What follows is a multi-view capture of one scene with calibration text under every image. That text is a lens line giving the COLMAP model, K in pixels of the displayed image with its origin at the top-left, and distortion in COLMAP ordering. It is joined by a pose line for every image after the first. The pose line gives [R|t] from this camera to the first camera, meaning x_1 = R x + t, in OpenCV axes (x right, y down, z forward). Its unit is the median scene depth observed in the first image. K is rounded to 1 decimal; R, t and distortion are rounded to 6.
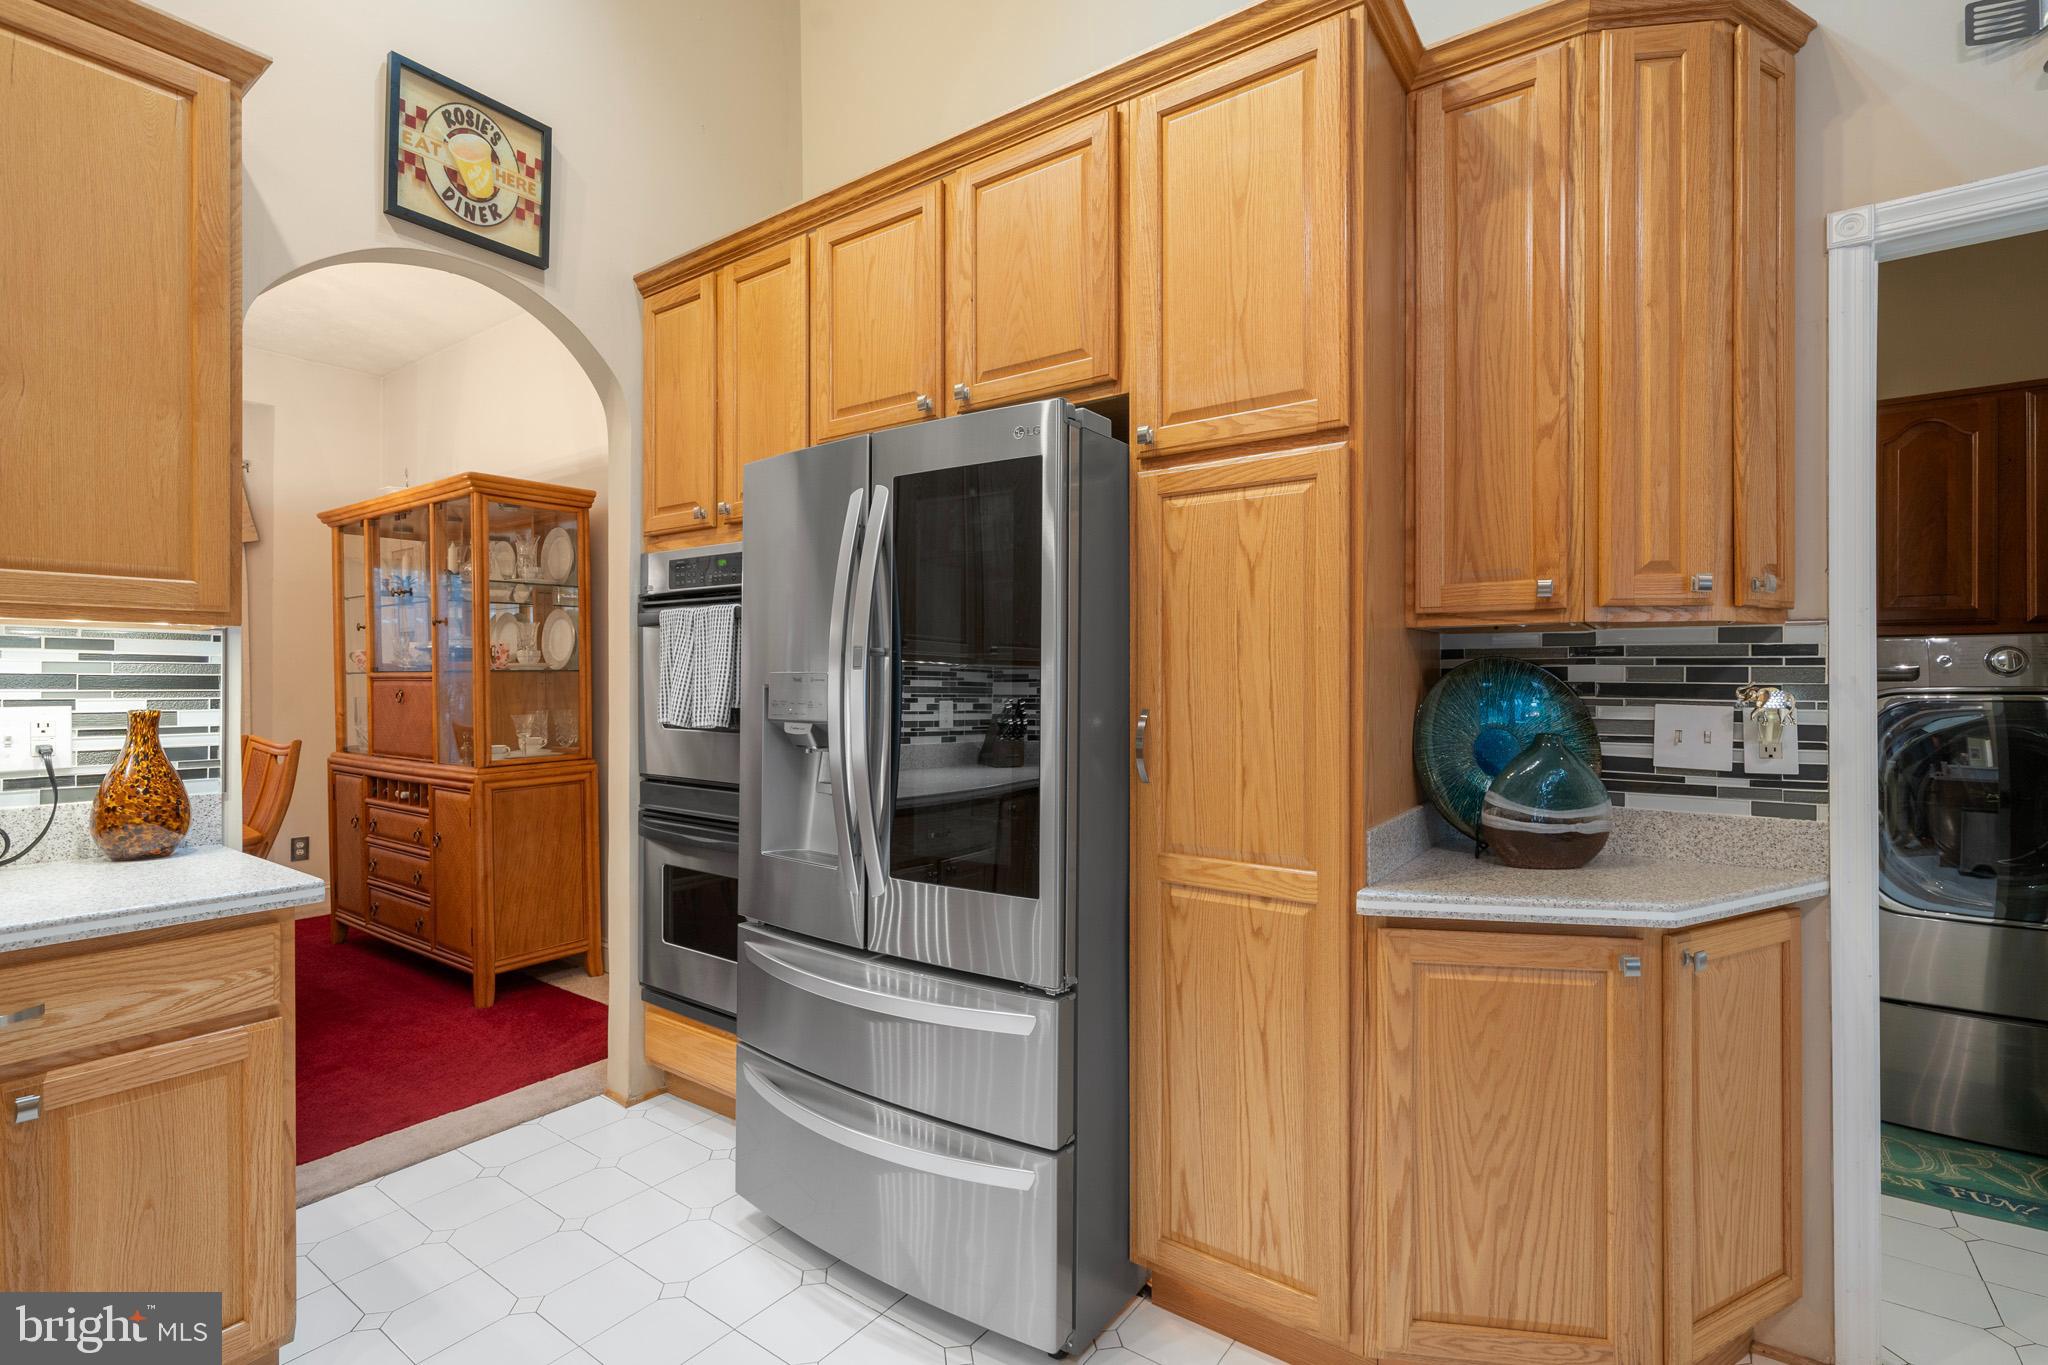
lens RADIAL K [[921.6, 0, 1019.0], [0, 921.6, 680.5], [0, 0, 1]] dist [-0.003785, 0.001738]
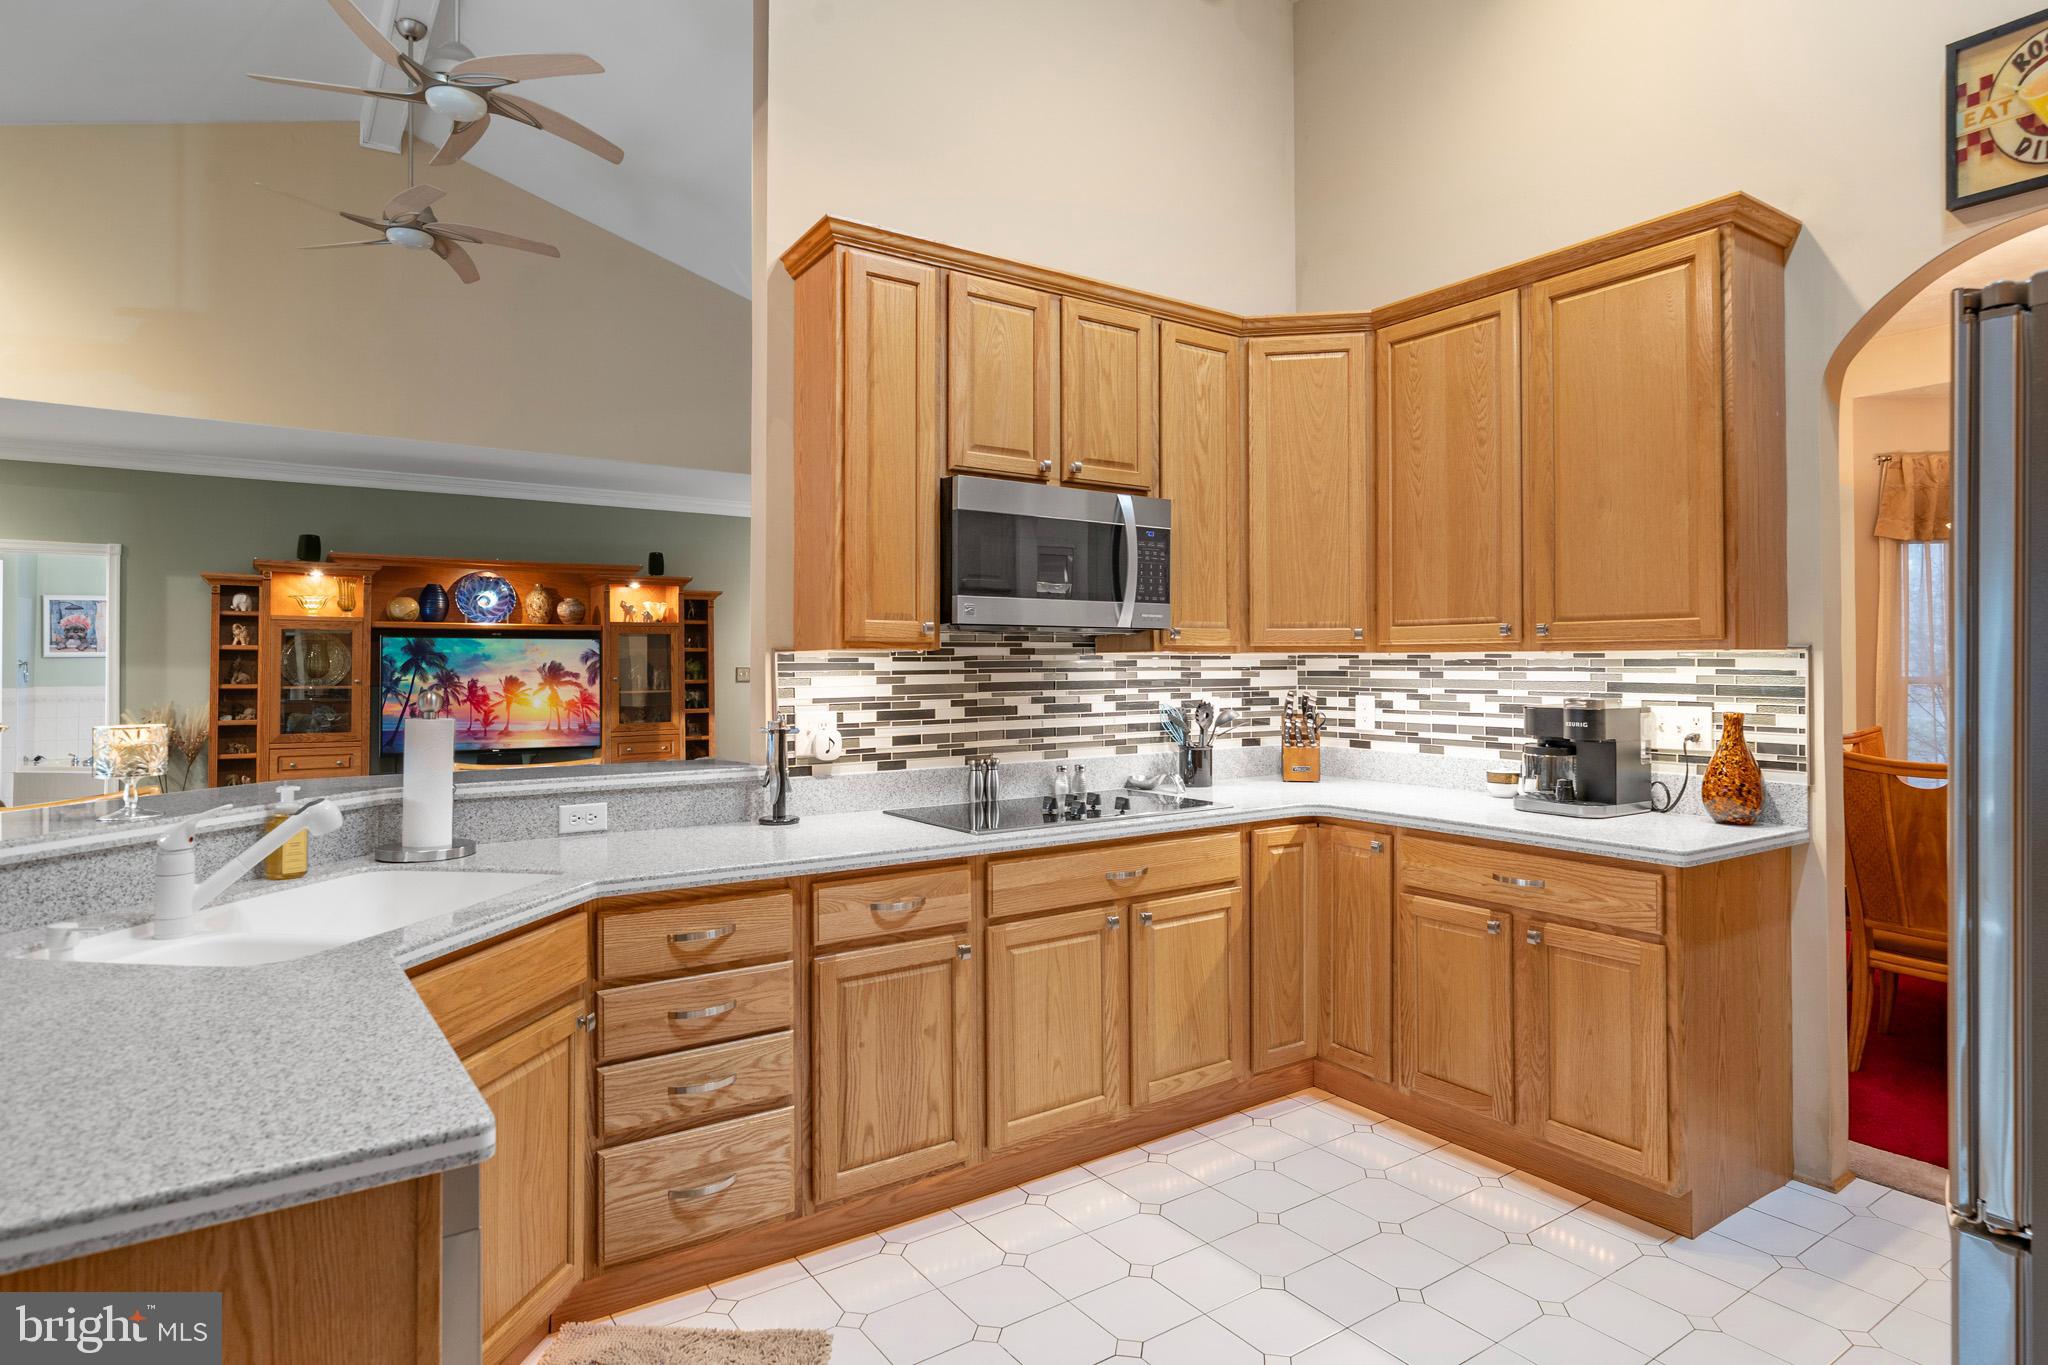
lens RADIAL K [[1117.5, 0, 1046.9], [0, 1117.5, 649.1], [0, 0, 1]] dist [-0.000494, -0.000244]
pose [[-0.314596, -0.009245, -0.949181, 0.841803], [0.002049, 0.999944, -0.010419, -0.042158], [0.949223, -0.005223, -0.314560, 0.537313]]
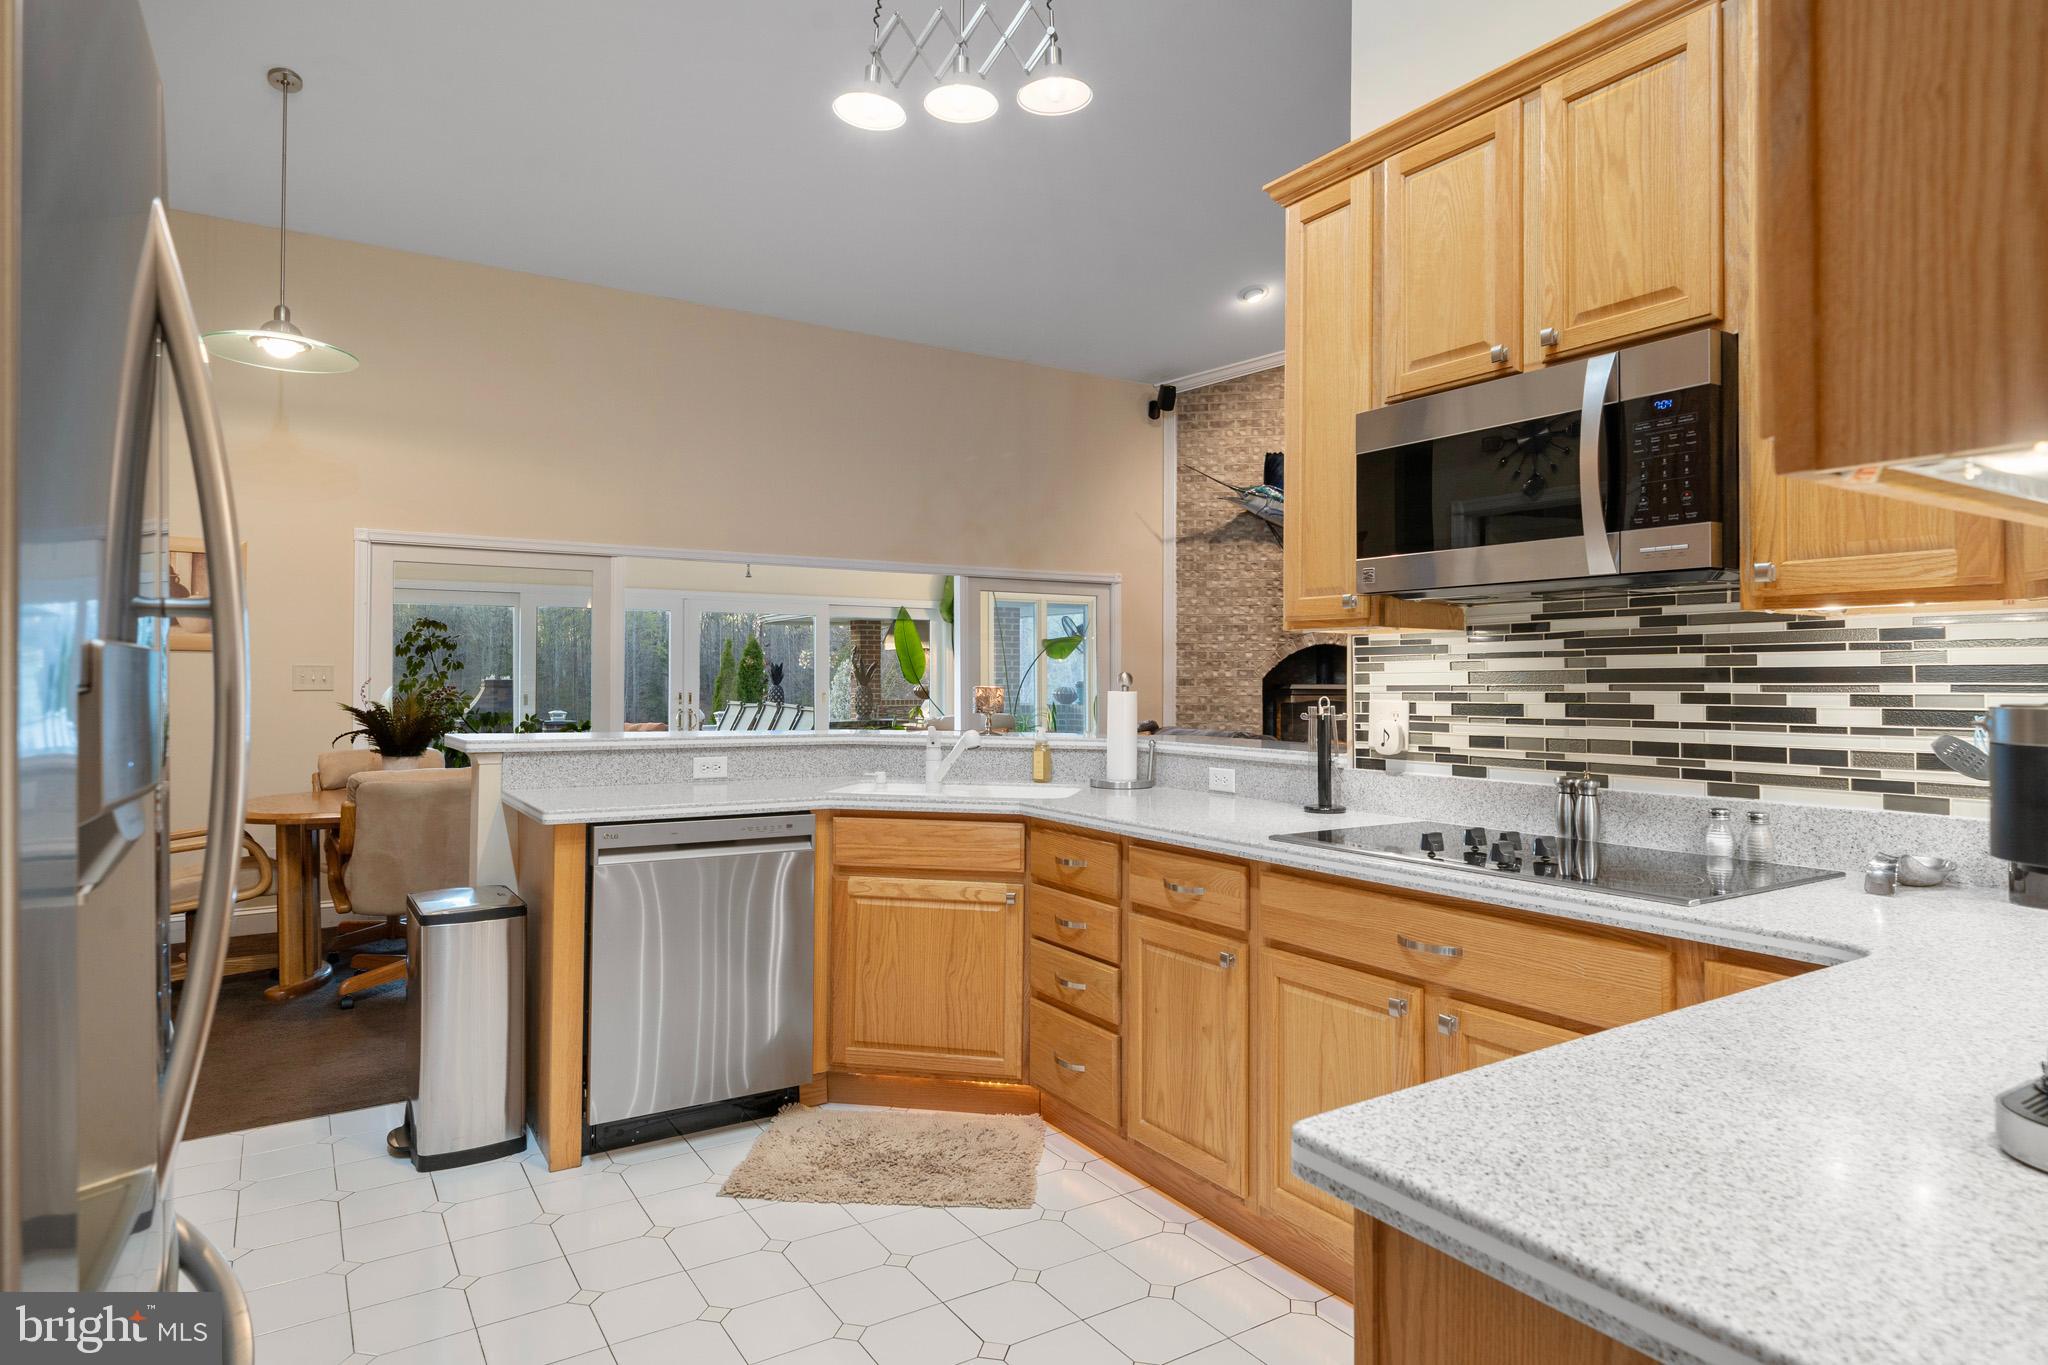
lens RADIAL K [[1163.8, 0, 1044.7], [0, 1163.8, 661.5], [0, 0, 1]] dist [0.004831, 0.001077]
pose [[-0.934092, 0.005555, 0.356990, -0.790610], [0.000285, 0.999890, -0.014811, 0.005117], [-0.357033, -0.013733, -0.933991, 1.335375]]
